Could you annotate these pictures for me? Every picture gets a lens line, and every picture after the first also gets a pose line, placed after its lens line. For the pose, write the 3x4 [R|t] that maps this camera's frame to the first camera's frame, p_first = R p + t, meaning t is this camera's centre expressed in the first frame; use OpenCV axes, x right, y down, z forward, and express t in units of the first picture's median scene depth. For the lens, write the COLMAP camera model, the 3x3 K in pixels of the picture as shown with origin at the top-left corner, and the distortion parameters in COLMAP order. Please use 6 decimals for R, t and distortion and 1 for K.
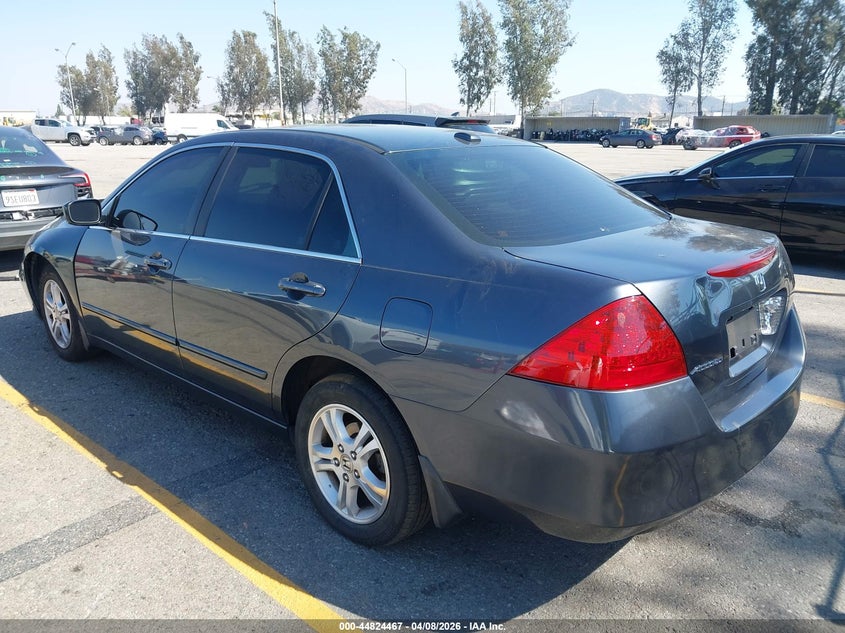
lens RADIAL K [[596.3, 0, 422.5], [0, 596.3, 316.5], [0, 0, 1]] dist [0.002031, 0.000515]
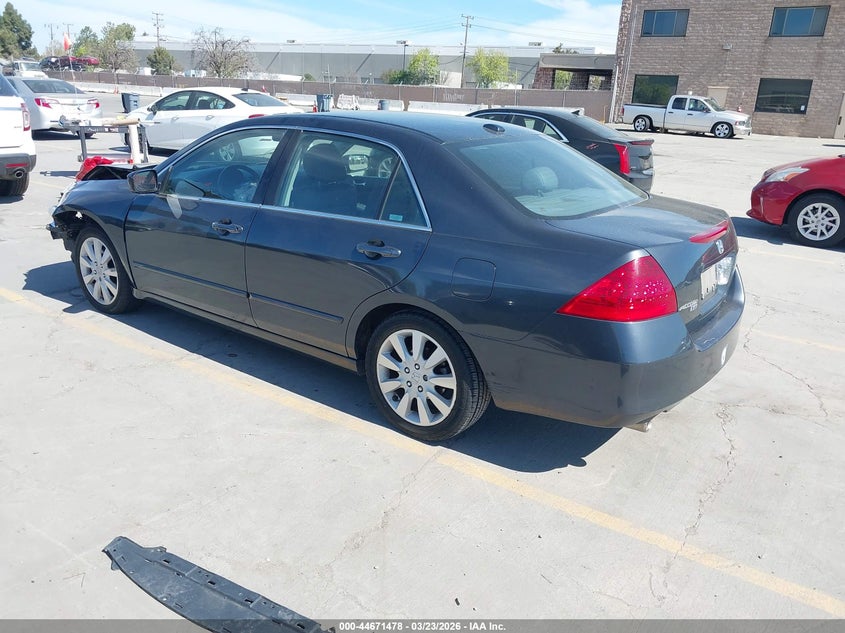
lens RADIAL K [[596.3, 0, 422.5], [0, 596.3, 316.5], [0, 0, 1]] dist [0.002031, 0.000515]
pose [[0.986734, -0.026673, 0.160136, -0.326333], [0.012608, 0.996022, 0.088215, -0.018156], [-0.161852, -0.085026, 0.983145, -0.286535]]
